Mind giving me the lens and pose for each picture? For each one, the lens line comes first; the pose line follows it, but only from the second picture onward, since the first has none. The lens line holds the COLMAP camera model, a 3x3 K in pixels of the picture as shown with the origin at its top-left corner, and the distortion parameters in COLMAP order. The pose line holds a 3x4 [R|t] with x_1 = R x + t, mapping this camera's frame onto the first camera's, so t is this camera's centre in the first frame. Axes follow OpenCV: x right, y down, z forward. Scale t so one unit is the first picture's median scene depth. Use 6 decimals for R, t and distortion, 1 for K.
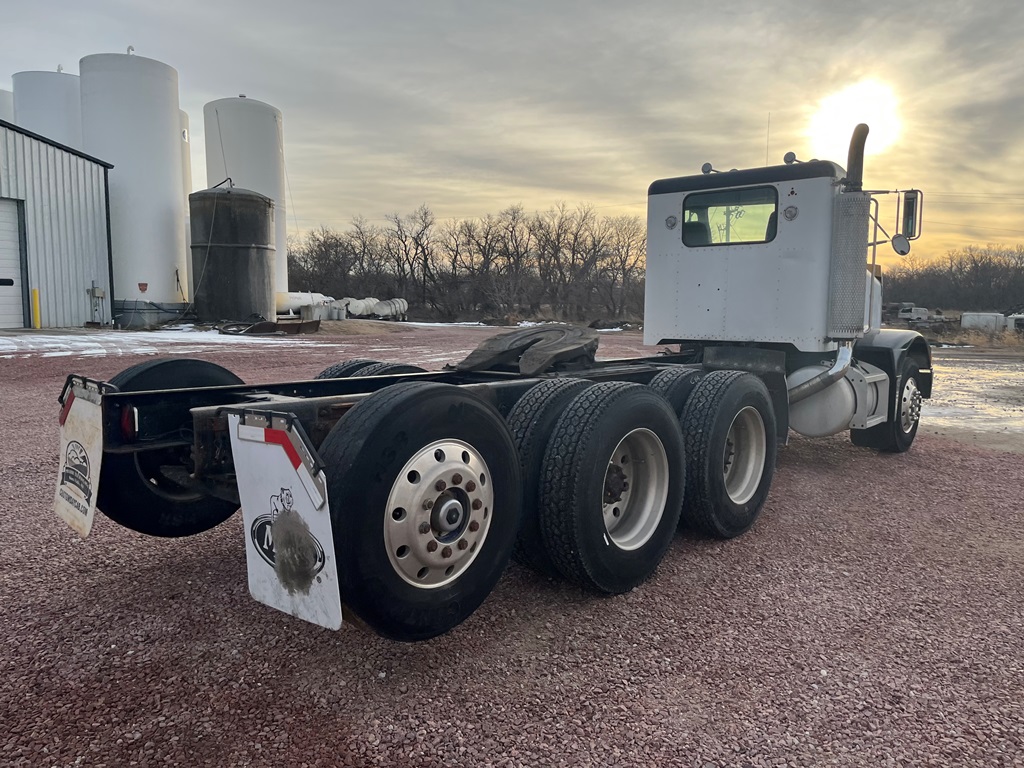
lens RADIAL K [[769.8, 0, 511.3], [0, 769.8, 385.0], [0, 0, 1]] dist [0.029169, -0.069563]
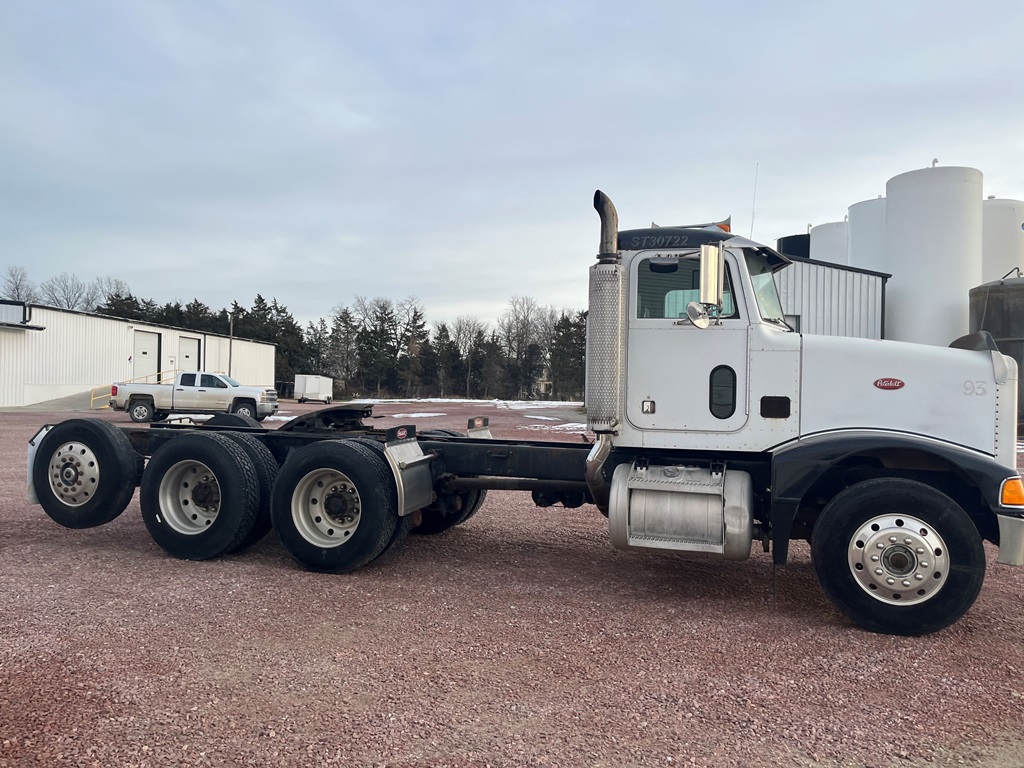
lens RADIAL K [[769.8, 0, 509.3], [0, 769.8, 389.1], [0, 0, 1]] dist [0.029169, -0.069563]
pose [[0.361032, -0.016199, -0.932413, 0.313614], [-0.106103, 0.992643, -0.058328, -0.010971], [0.926498, 0.119990, 0.356657, 0.168147]]
